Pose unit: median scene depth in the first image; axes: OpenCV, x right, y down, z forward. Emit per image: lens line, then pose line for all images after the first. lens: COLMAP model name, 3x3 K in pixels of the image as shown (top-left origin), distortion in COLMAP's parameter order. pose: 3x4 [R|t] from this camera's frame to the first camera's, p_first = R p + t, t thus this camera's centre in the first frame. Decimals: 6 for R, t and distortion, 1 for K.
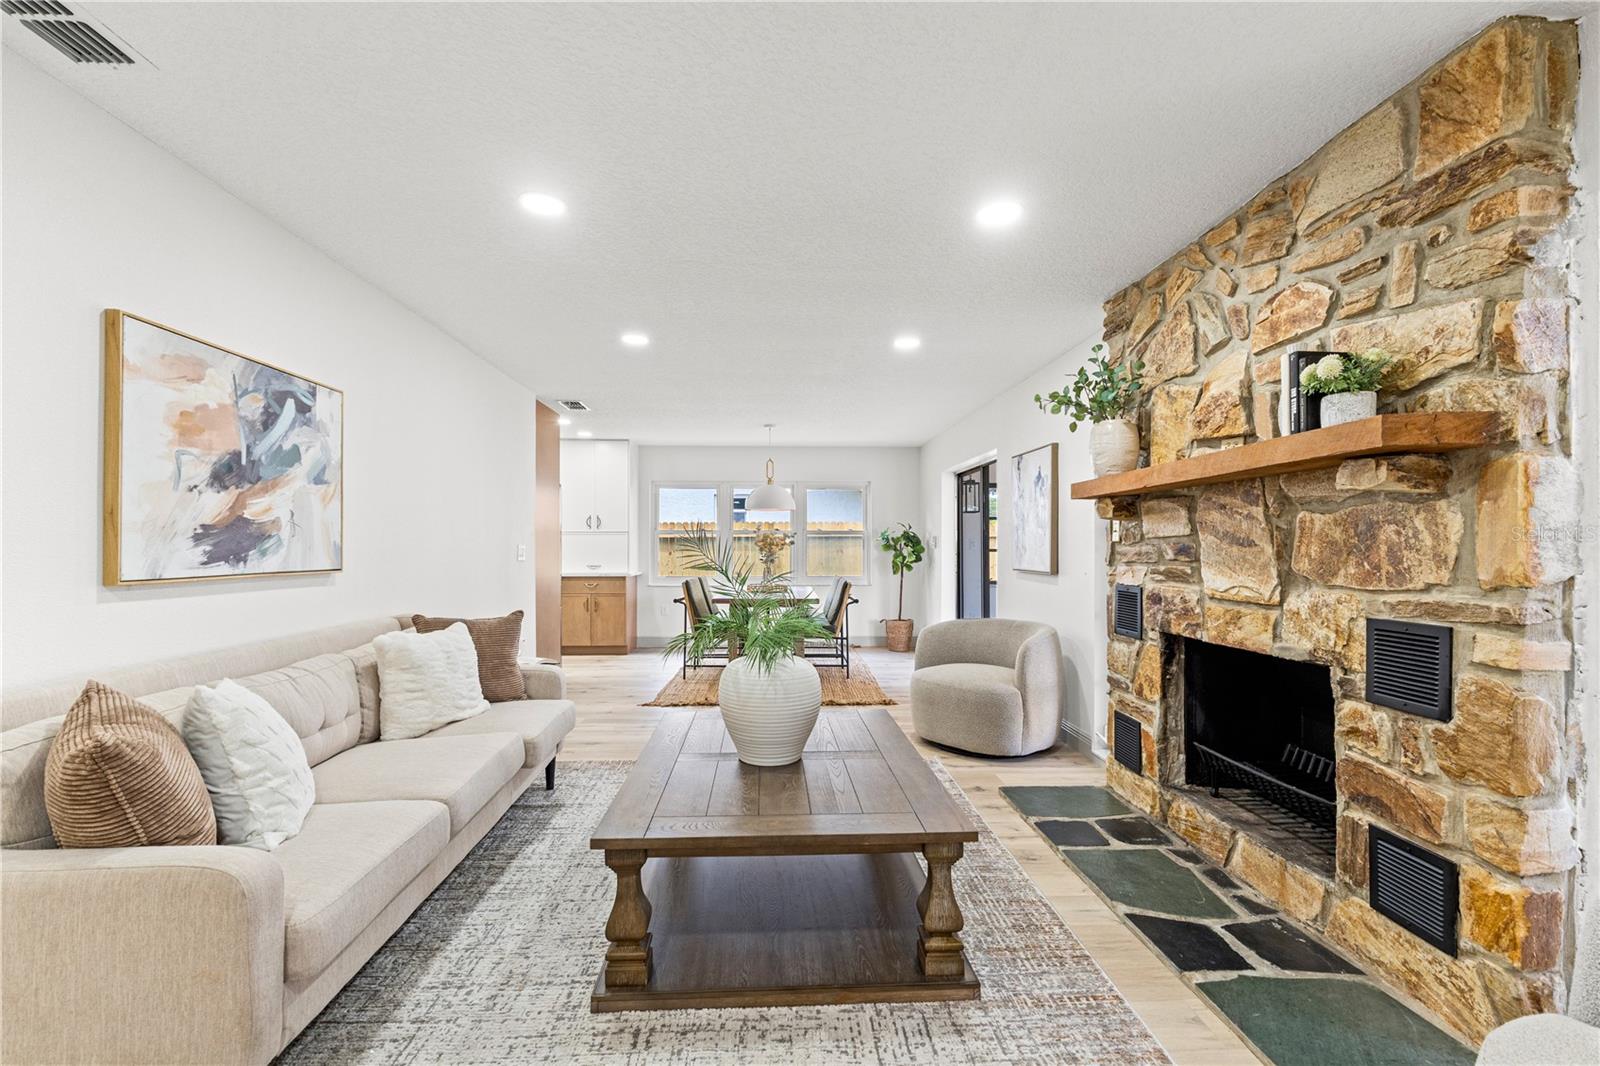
lens RADIAL K [[693.7, 0, 785.4], [0, 693.7, 539.7], [0, 0, 1]] dist [-0.004981, 0.000127]
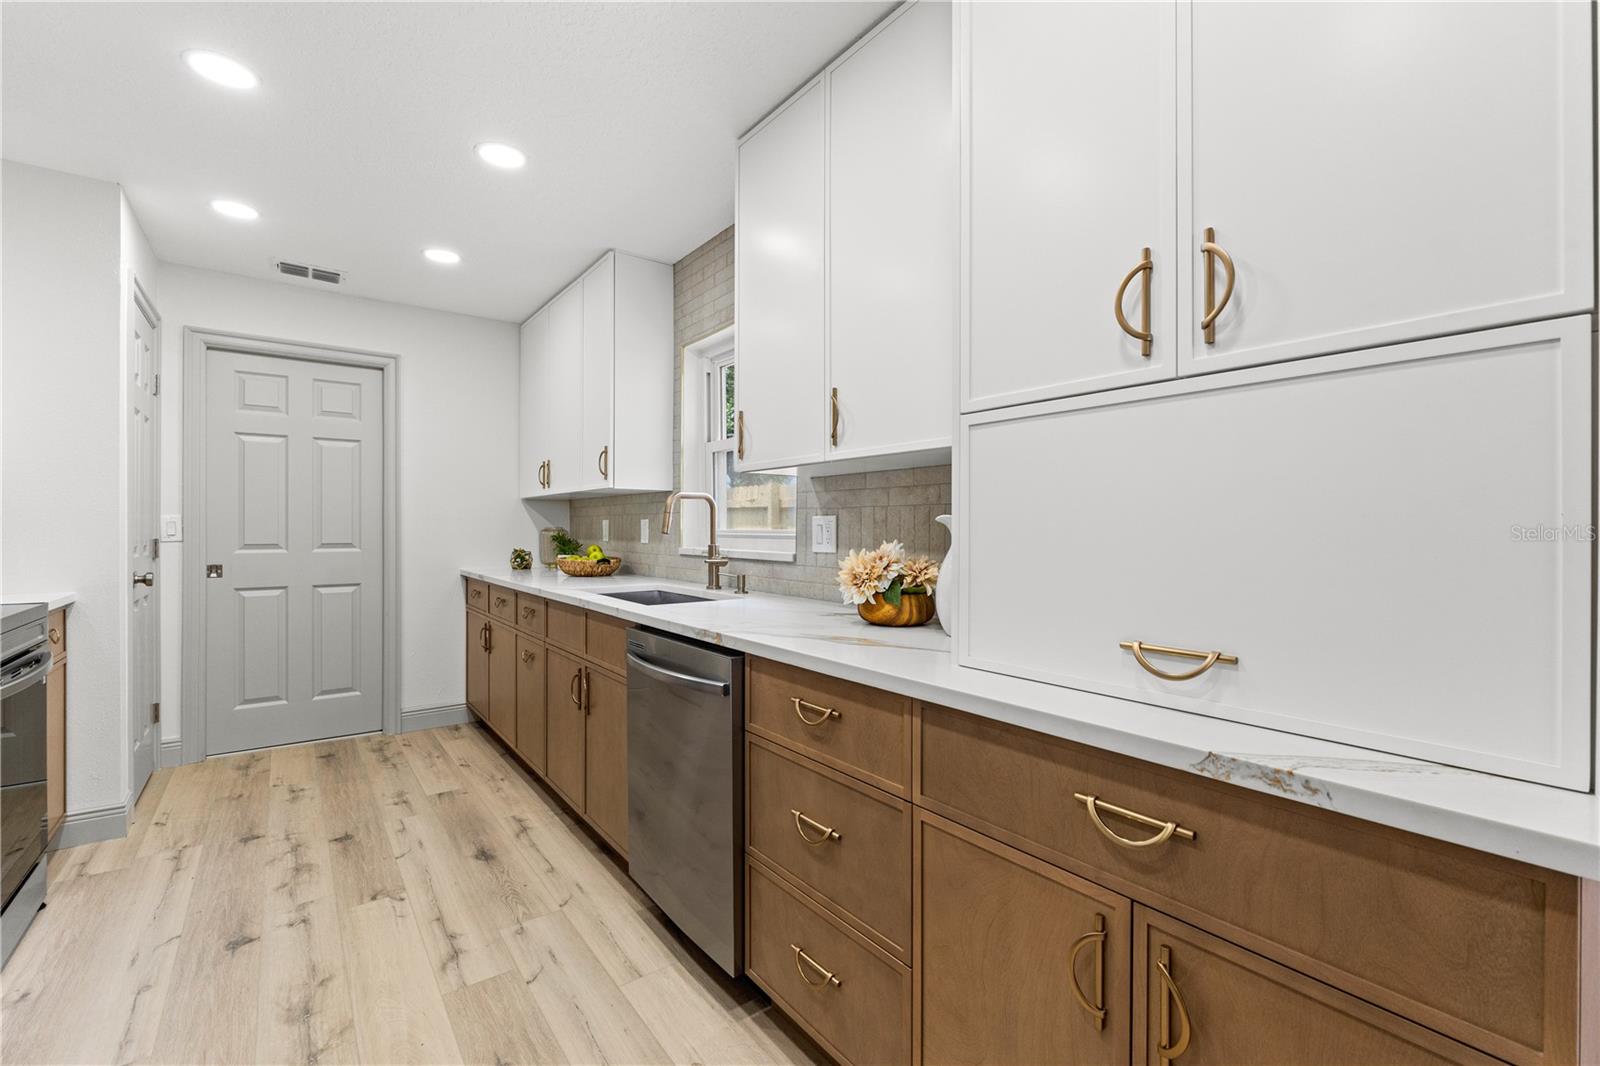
lens RADIAL K [[693.7, 0, 800.9], [0, 693.7, 529.3], [0, 0, 1]] dist [-0.004981, 0.000127]
pose [[0.586605, 0.005175, -0.809857, -0.700379], [0.001357, 0.999972, 0.007372, 0.049805], [0.809872, -0.005424, 0.586581, 2.826661]]
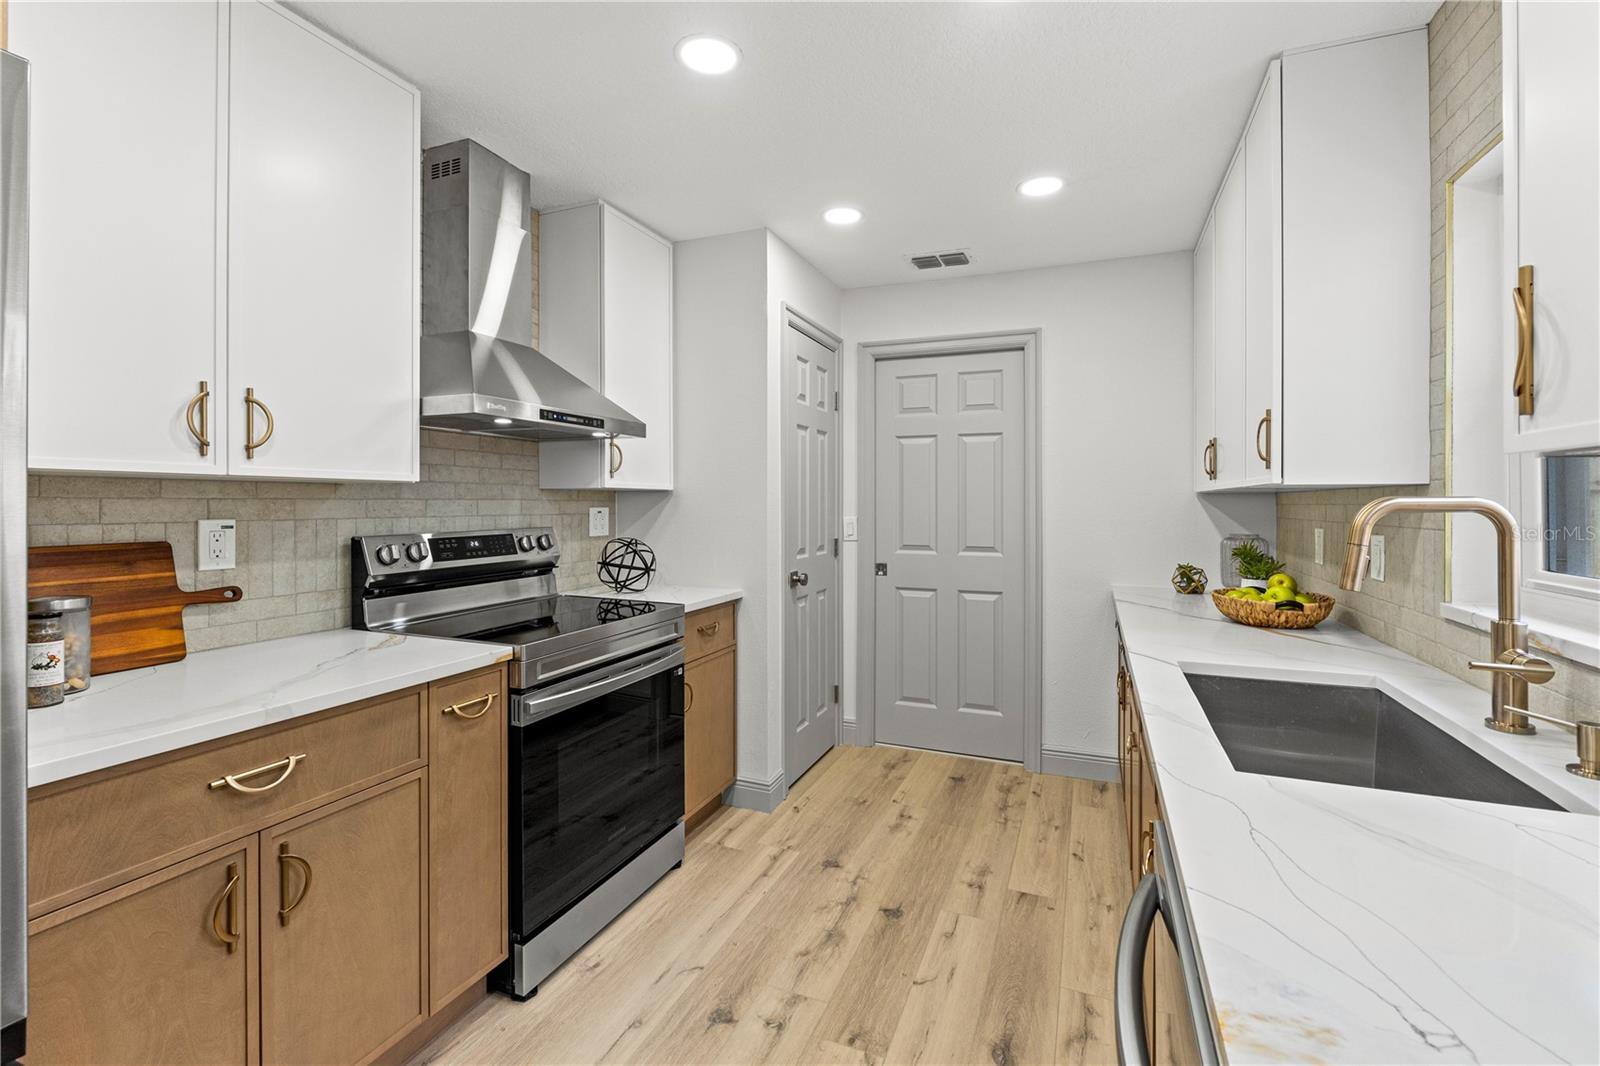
lens RADIAL K [[693.7, 0, 811.7], [0, 693.7, 500.7], [0, 0, 1]] dist [-0.004981, 0.000127]
pose [[-0.397535, -0.000383, -0.917587, -1.101595], [0.003106, 0.999994, -0.001763, -0.000916], [0.917582, -0.003551, -0.397532, 3.138252]]
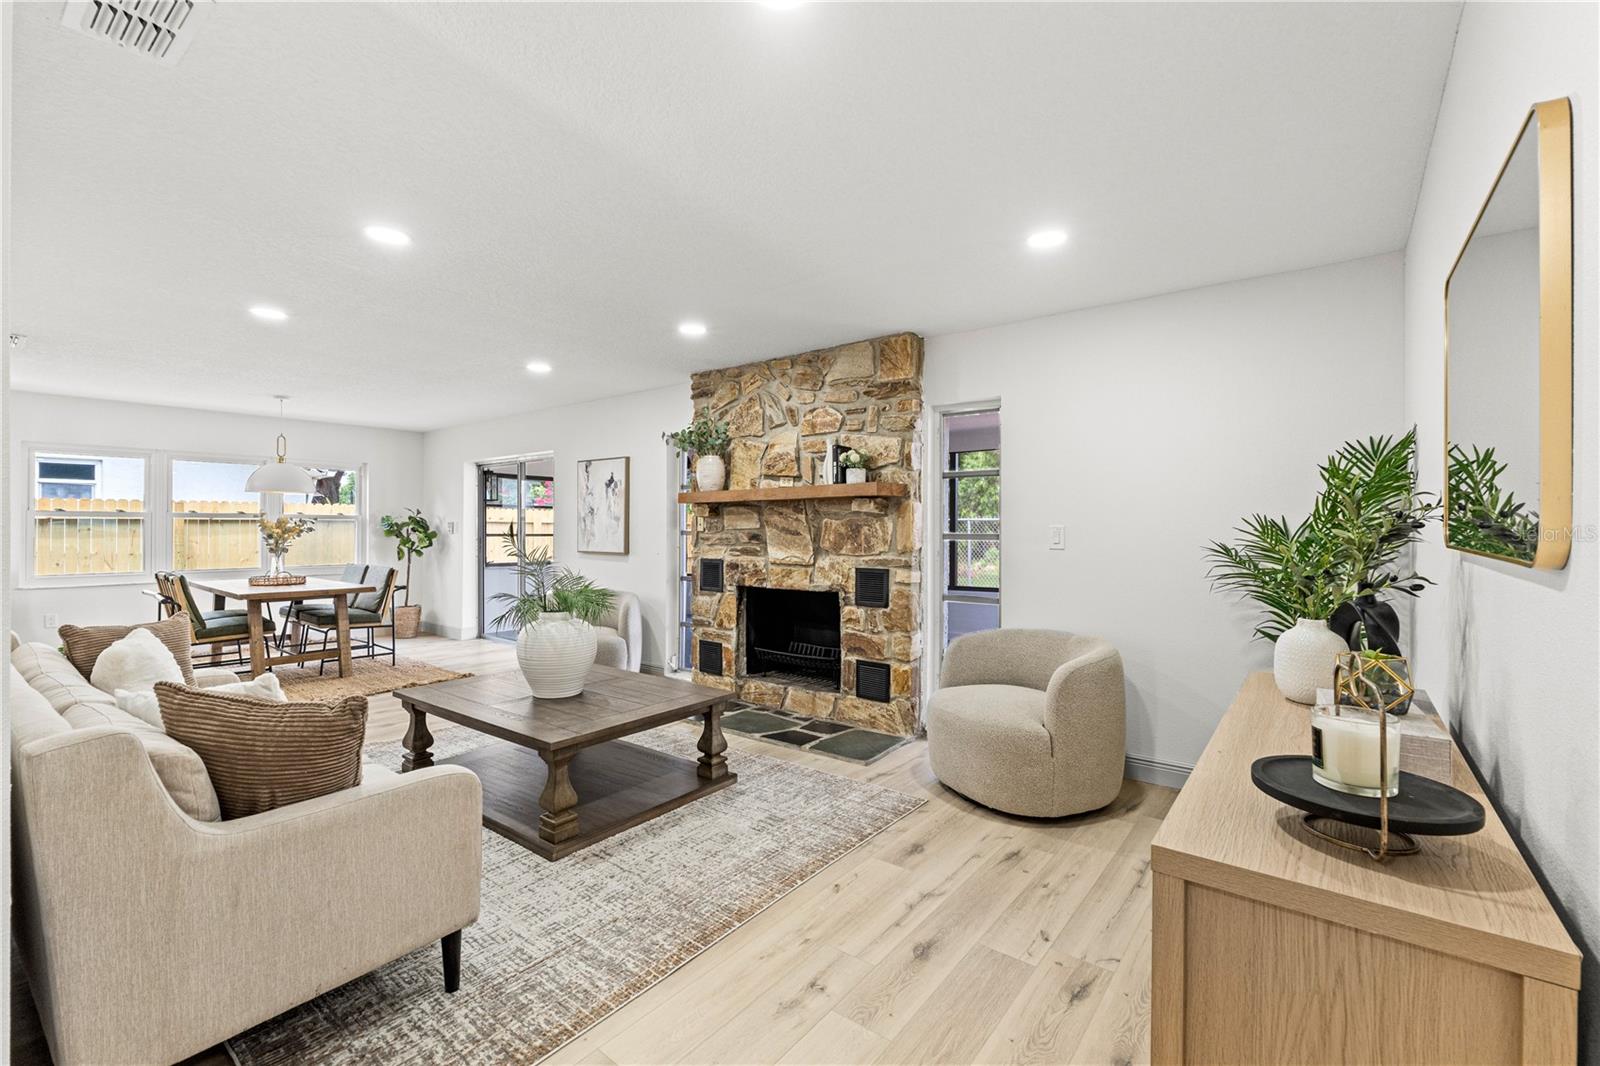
lens RADIAL K [[693.7, 0, 815.5], [0, 693.7, 528.3], [0, 0, 1]] dist [-0.004981, 0.000127]
pose [[0.629032, 0.001628, 0.777377, -0.789054], [-0.009090, 0.999945, 0.005261, -0.019917], [-0.777326, -0.010376, 0.629013, -0.245682]]
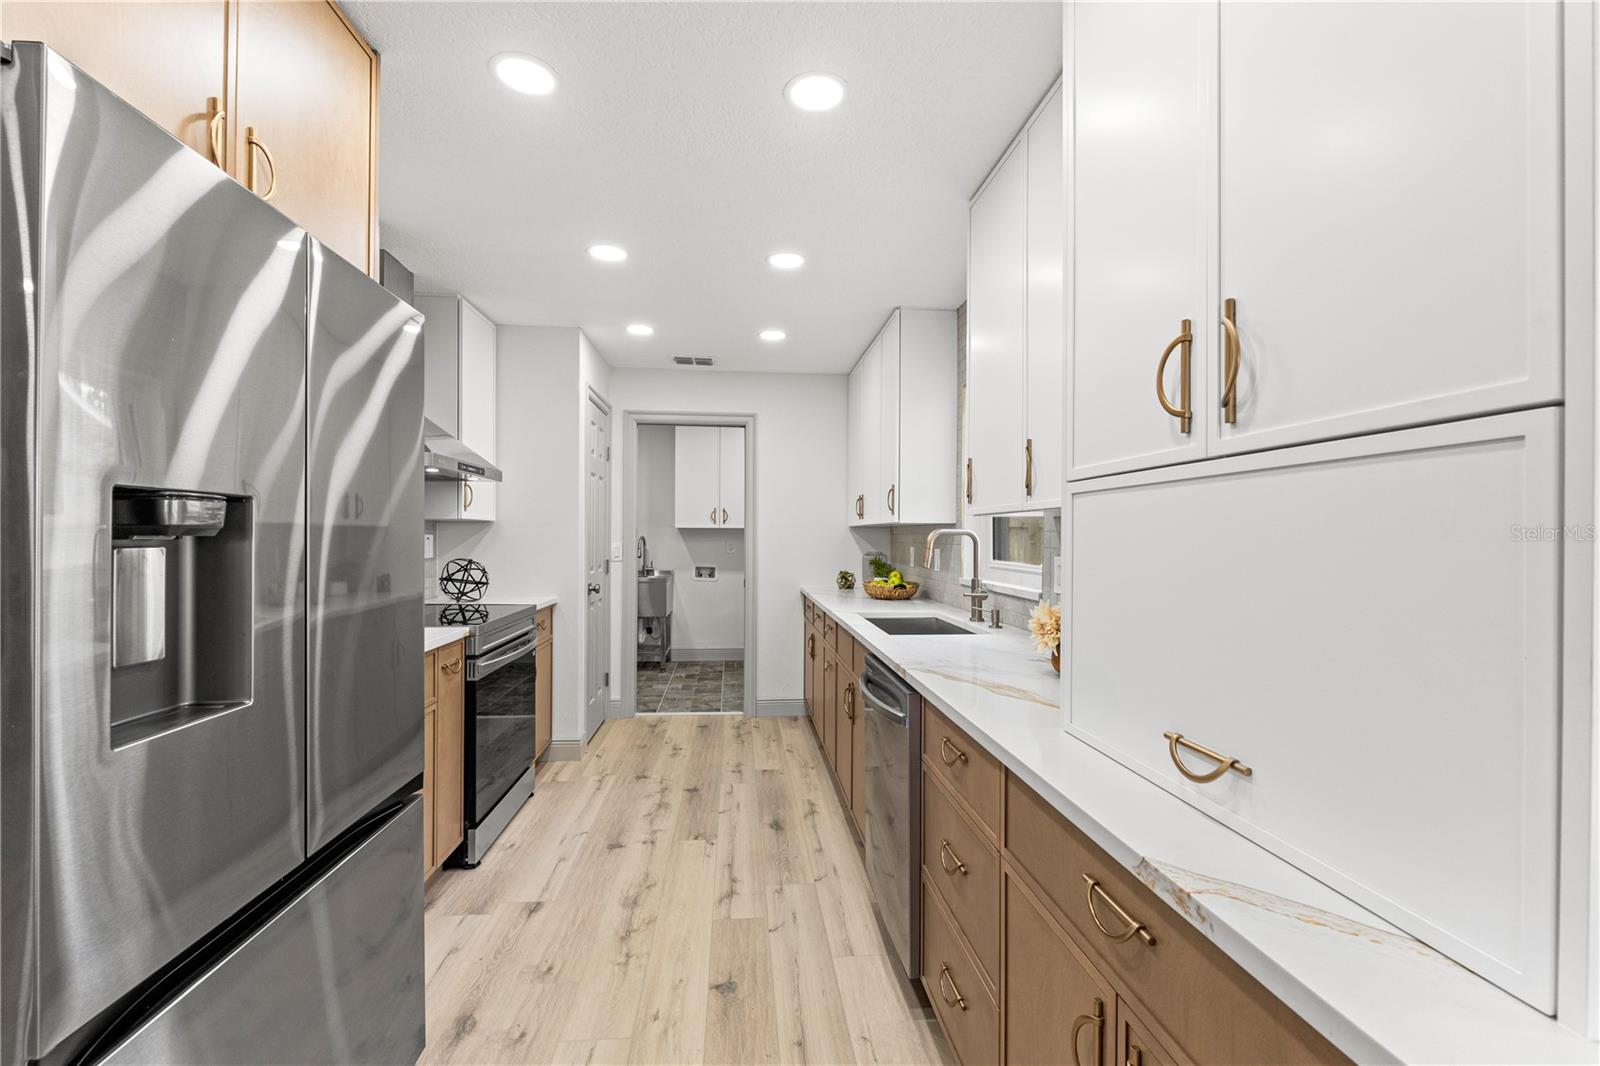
lens RADIAL K [[693.7, 0, 797.6], [0, 693.7, 536.4], [0, 0, 1]] dist [-0.004981, 0.000127]
pose [[0.069847, 0.003288, -0.997552, -0.538973], [-0.000475, 0.999995, 0.003262, 0.006296], [0.997558, 0.000246, 0.069848, 2.992034]]
